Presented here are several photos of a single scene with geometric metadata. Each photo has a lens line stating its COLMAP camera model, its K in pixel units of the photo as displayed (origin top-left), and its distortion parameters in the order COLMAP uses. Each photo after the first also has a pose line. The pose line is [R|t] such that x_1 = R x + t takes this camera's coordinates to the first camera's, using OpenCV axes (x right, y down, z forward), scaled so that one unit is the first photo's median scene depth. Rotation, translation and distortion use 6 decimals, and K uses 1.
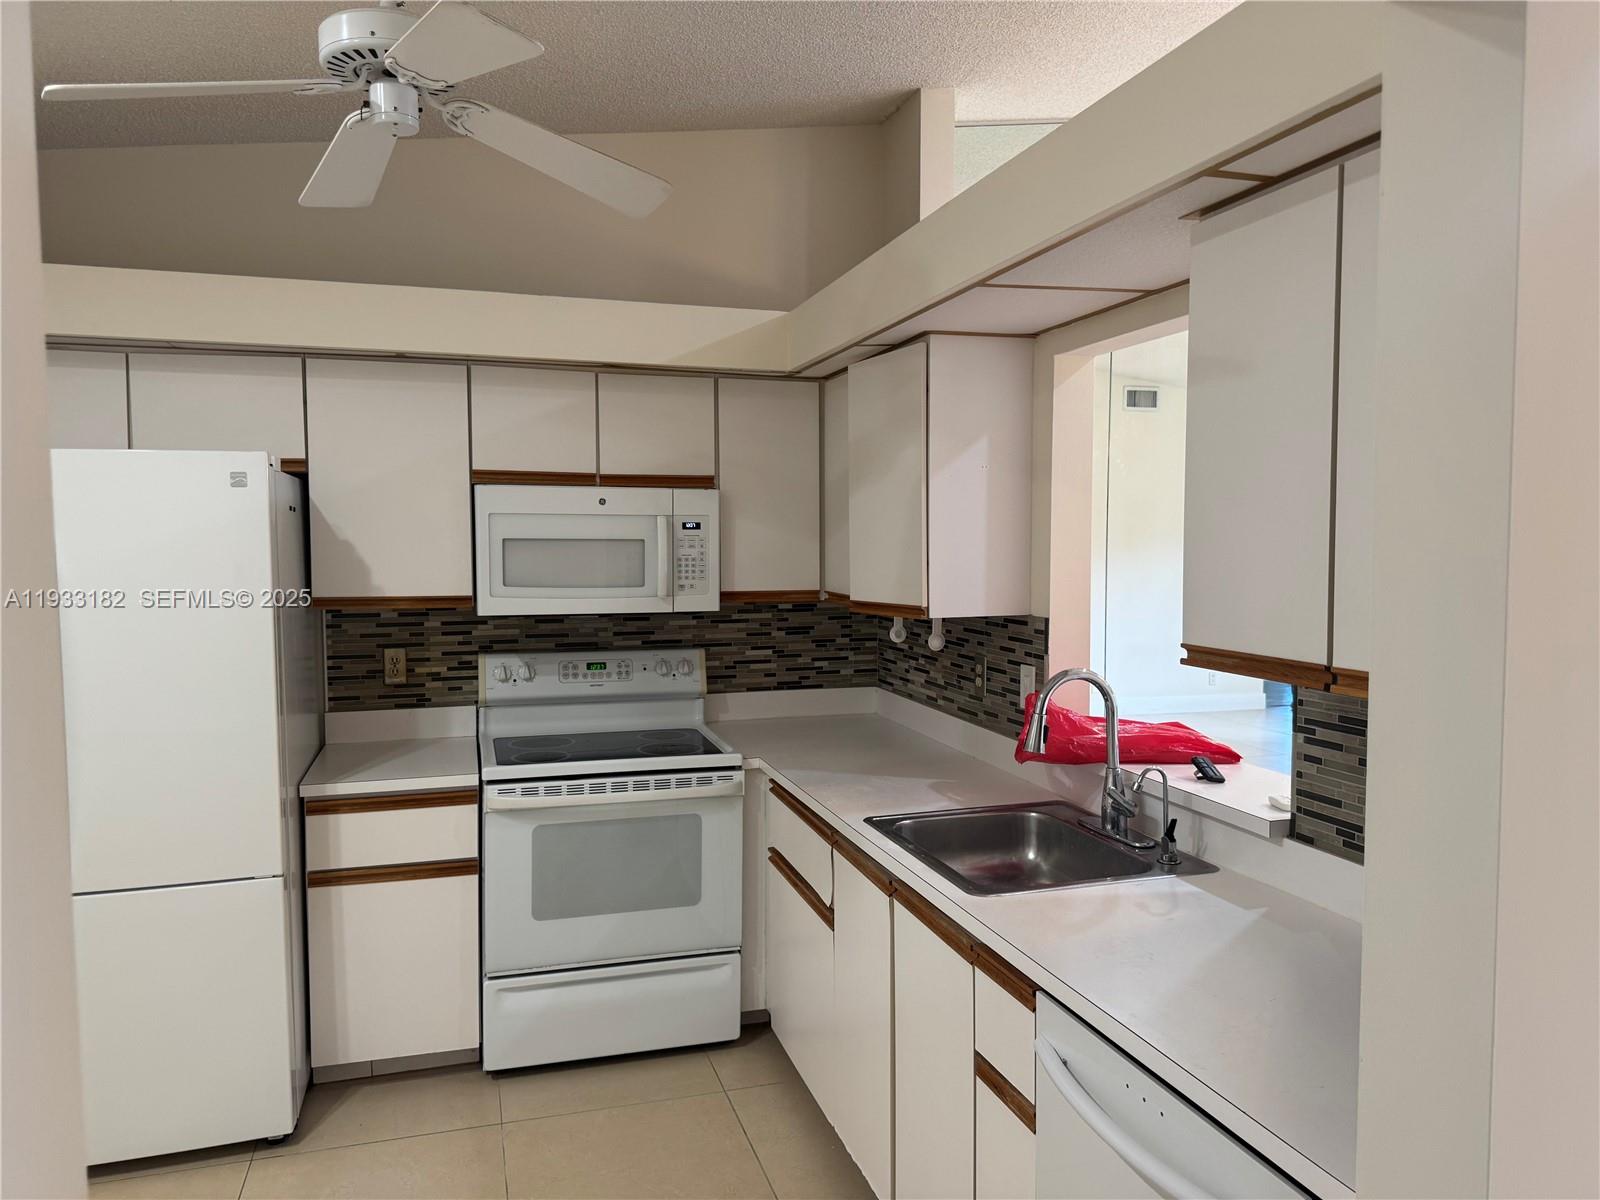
lens RADIAL K [[1148.2, 0, 800.0], [0, 1148.2, 600.0], [0, 0, 1]] dist [0.102471, -0.114601]
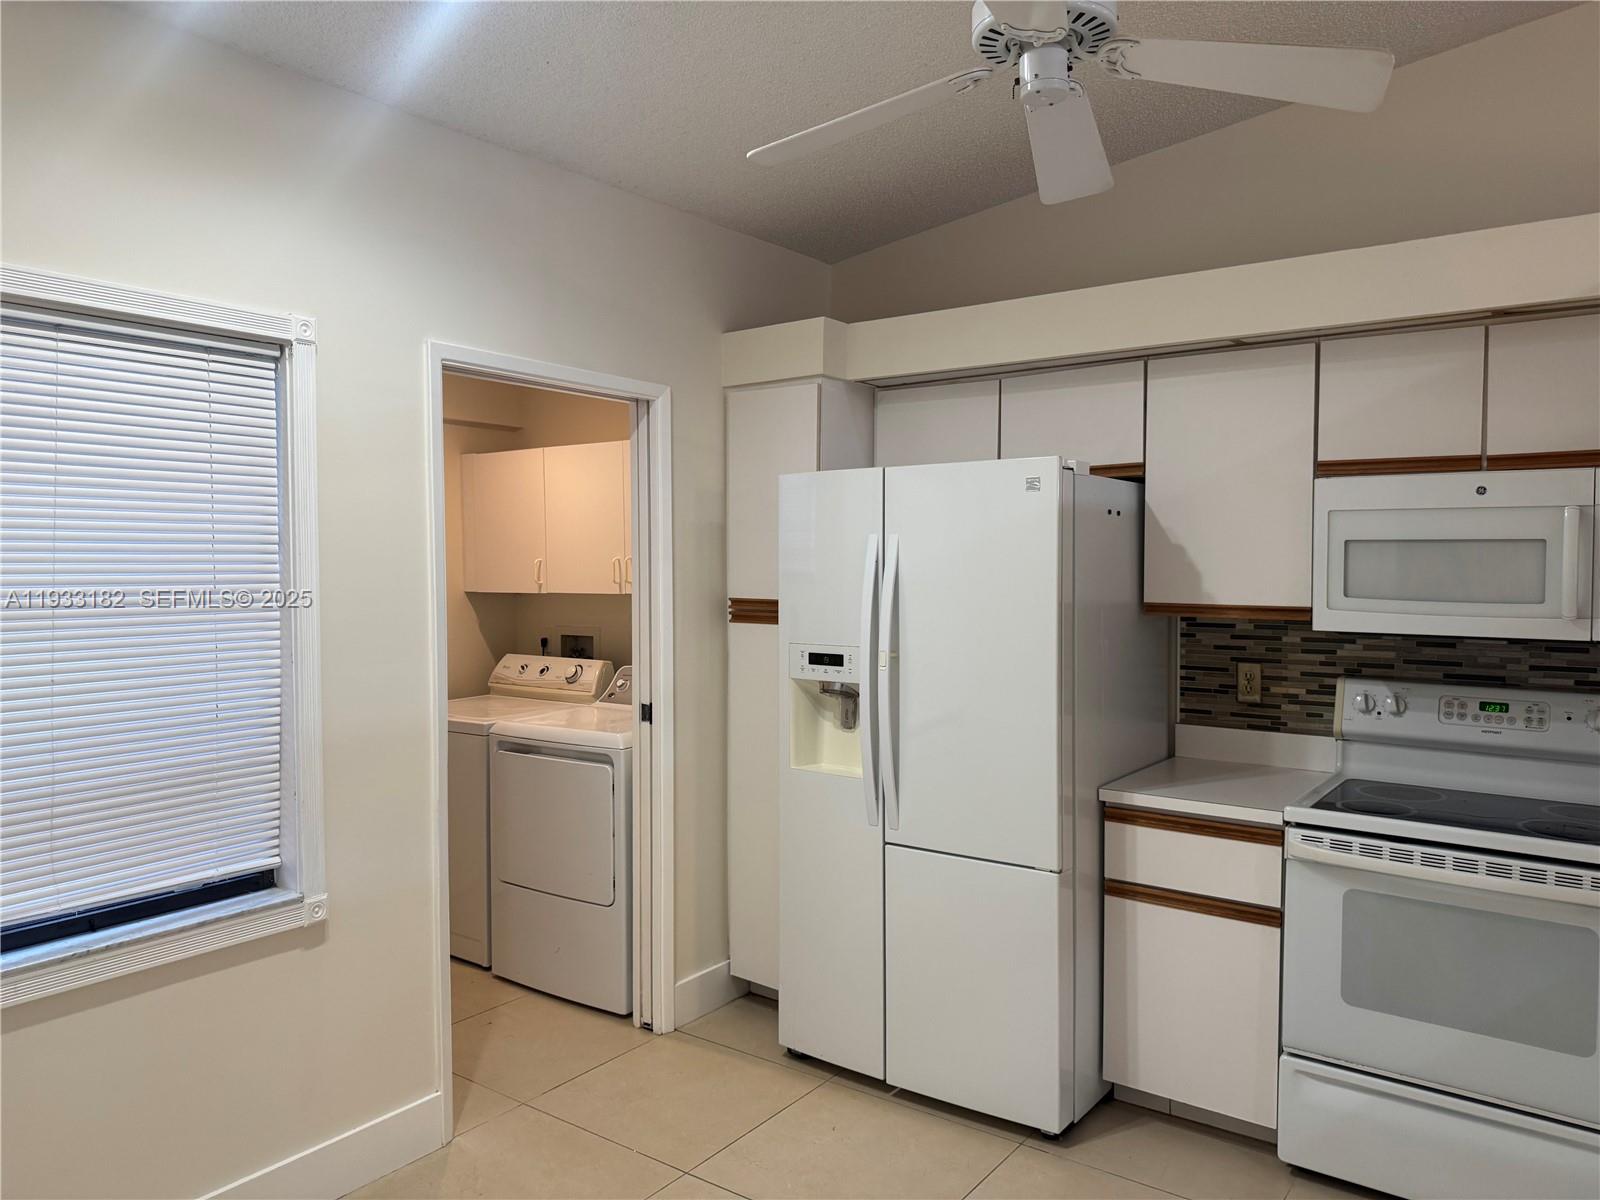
lens RADIAL K [[1148.2, 0, 800.0], [0, 1148.2, 600.0], [0, 0, 1]] dist [0.102471, -0.114601]
pose [[0.600273, 0.030359, -0.799219, 0.173447], [-0.046795, 0.998901, 0.002798, 0.005881], [0.798425, 0.035720, 0.601033, 0.165190]]
